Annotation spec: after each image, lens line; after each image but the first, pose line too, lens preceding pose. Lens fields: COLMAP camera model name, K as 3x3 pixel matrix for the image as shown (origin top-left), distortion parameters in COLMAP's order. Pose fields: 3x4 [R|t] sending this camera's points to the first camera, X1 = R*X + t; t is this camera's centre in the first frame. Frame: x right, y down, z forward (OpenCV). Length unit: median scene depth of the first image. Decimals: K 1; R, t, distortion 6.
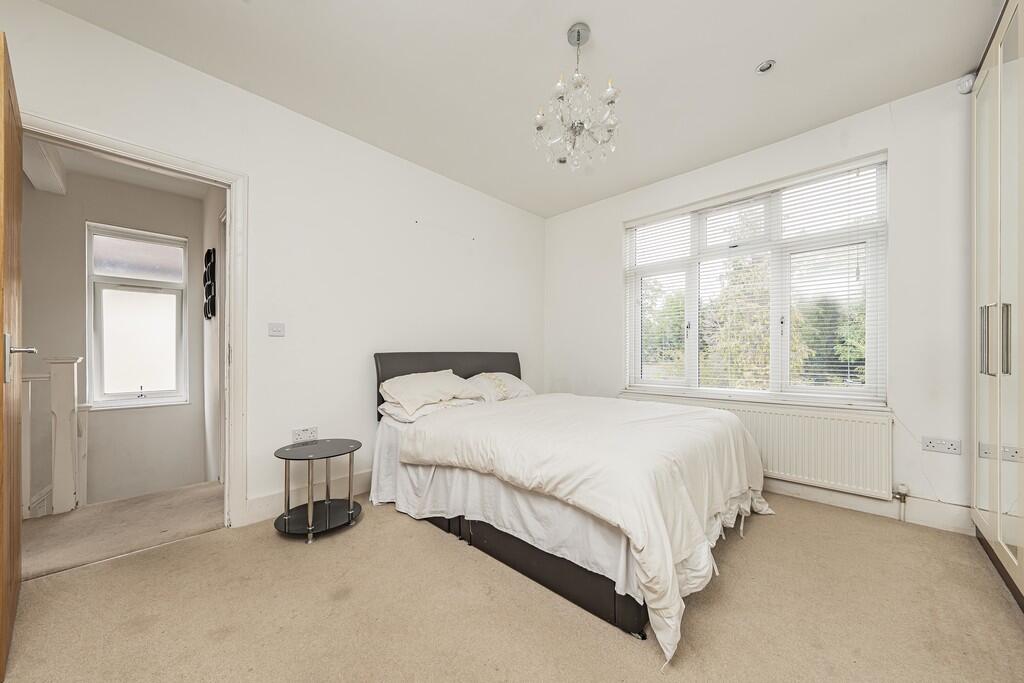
lens RADIAL K [[362.3, 0, 514.9], [0, 362.3, 359.7], [0, 0, 1]] dist [-0.000115, -0.000067]
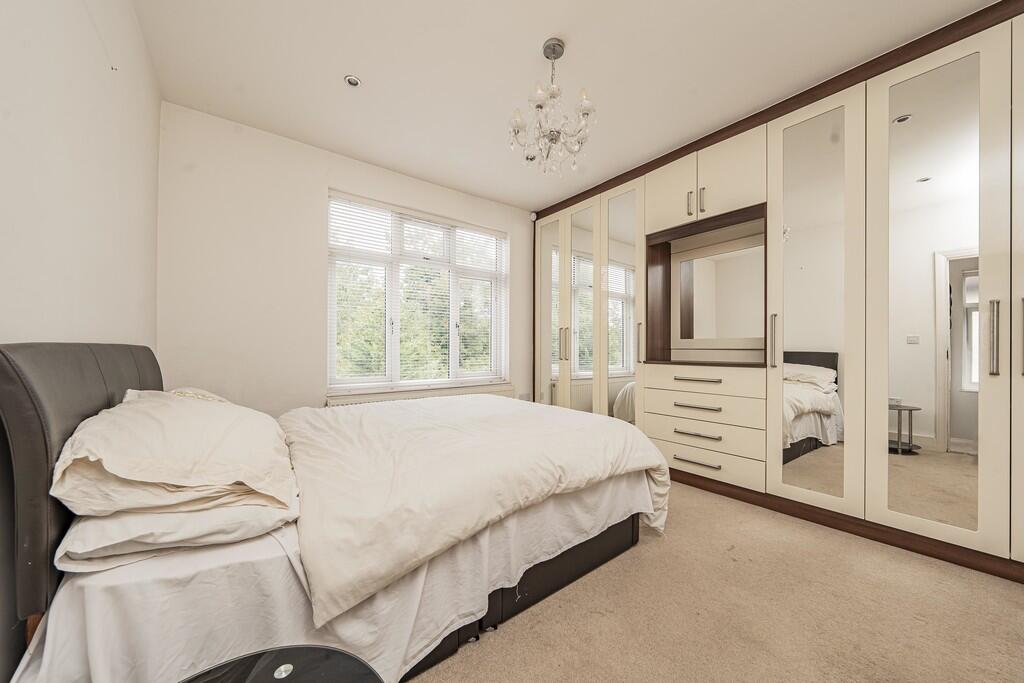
lens RADIAL K [[355.8, 0, 513.9], [0, 355.8, 353.1], [0, 0, 1]] dist [0.000216, -0.000008]
pose [[0.133338, -0.009118, 0.991029, -0.877779], [0.013577, 0.999881, 0.007372, -0.016233], [-0.990978, 0.012472, 0.133446, 0.982645]]
